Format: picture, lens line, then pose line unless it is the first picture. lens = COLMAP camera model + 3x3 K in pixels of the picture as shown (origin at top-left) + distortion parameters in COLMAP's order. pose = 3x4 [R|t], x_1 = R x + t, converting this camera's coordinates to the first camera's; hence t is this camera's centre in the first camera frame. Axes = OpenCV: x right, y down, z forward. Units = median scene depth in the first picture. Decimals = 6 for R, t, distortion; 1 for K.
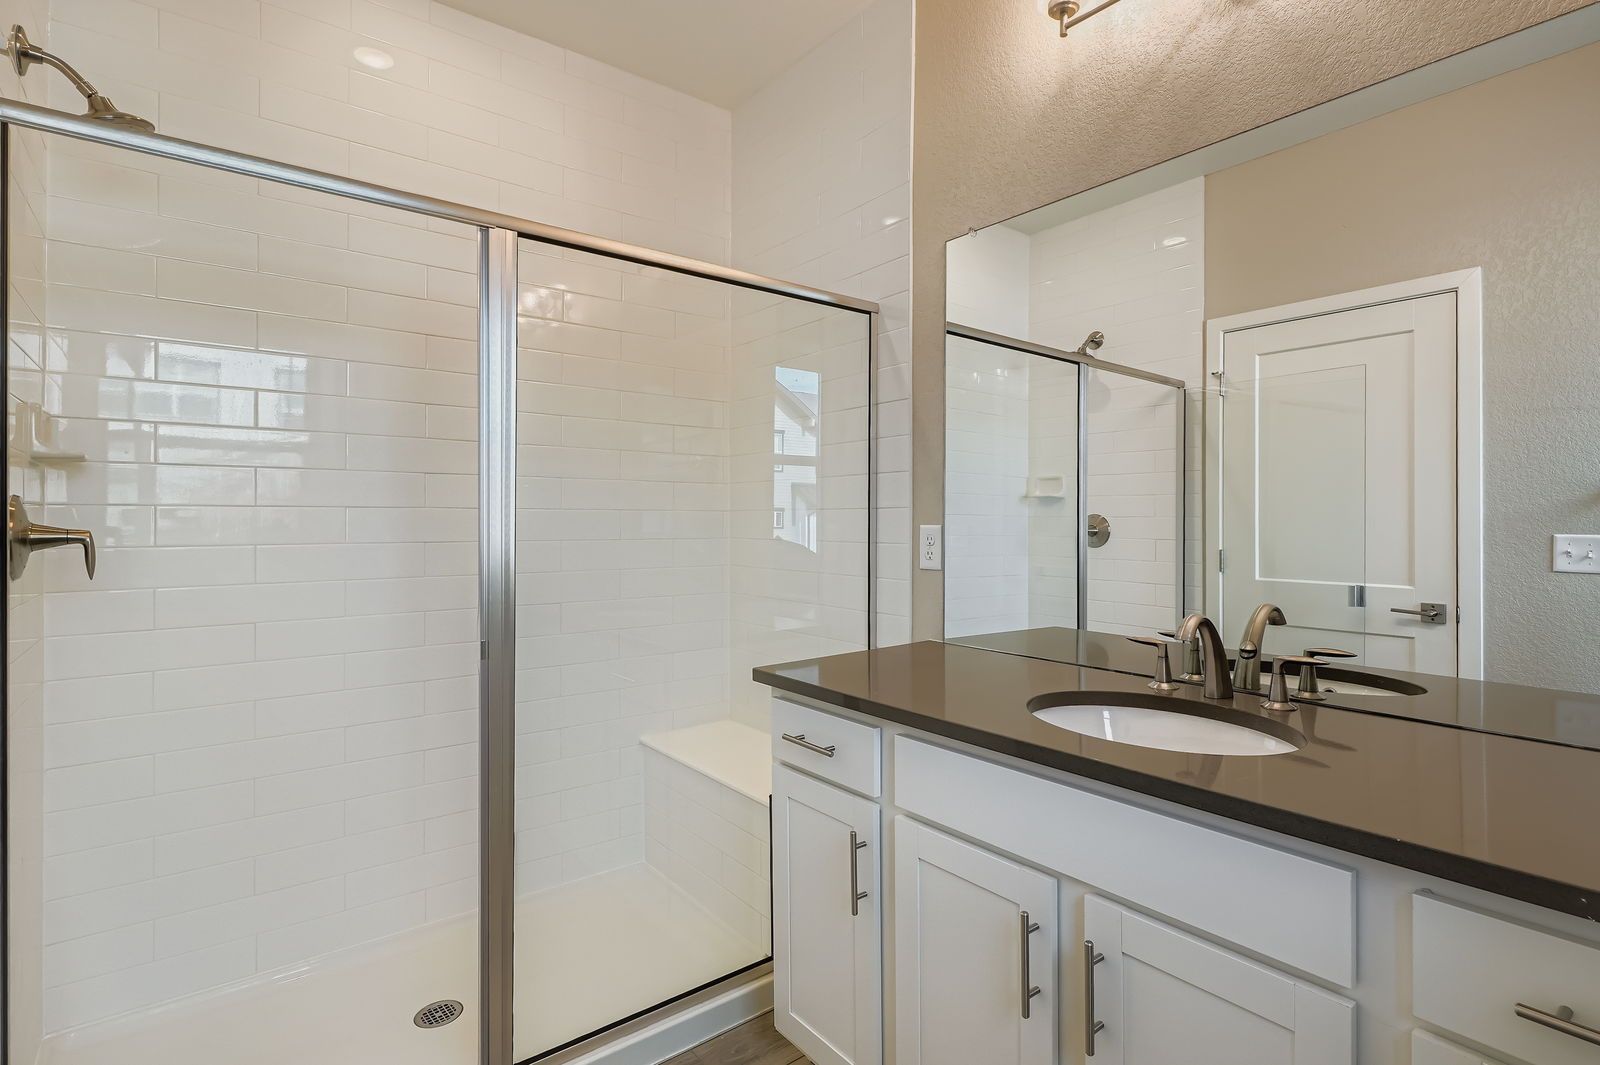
lens RADIAL K [[774.5, 0, 803.3], [0, 774.5, 531.9], [0, 0, 1]] dist [-0.002097, 0.000164]
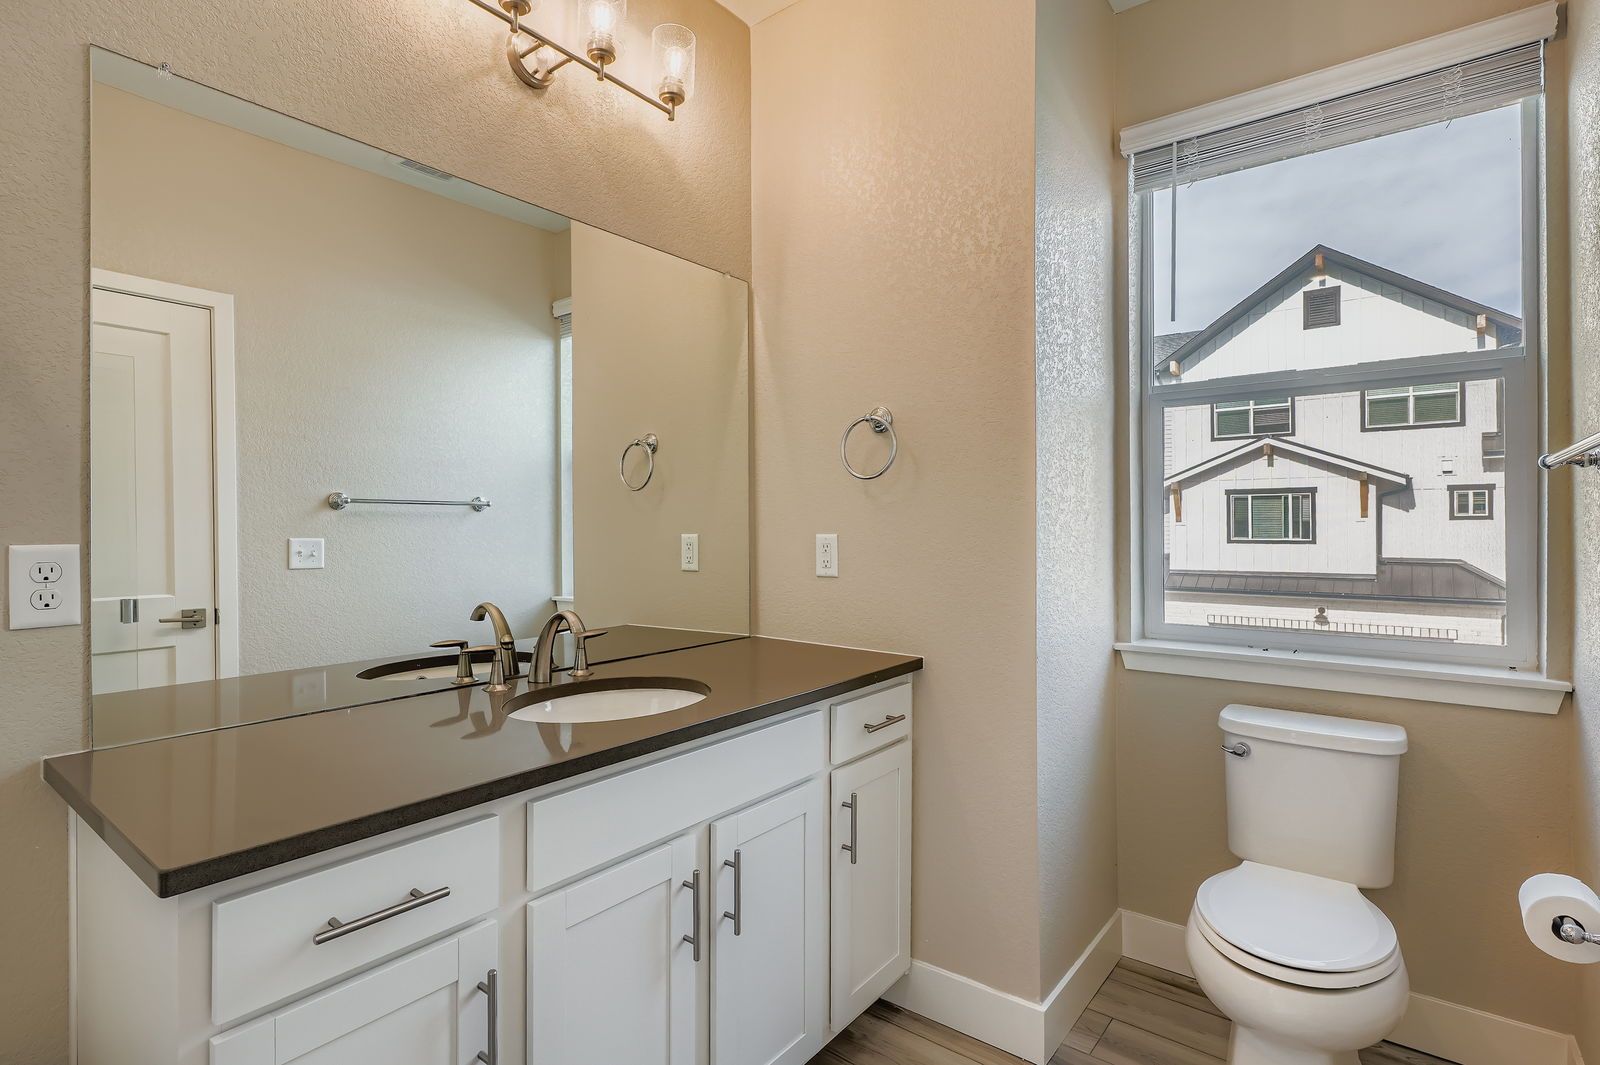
lens RADIAL K [[774.5, 0, 803.3], [0, 774.5, 531.9], [0, 0, 1]] dist [-0.002097, 0.000164]
pose [[-0.225650, -0.013154, 0.974120, -0.389834], [0.013988, 0.999762, 0.016741, -0.015497], [-0.974108, 0.017404, -0.225412, 0.493897]]
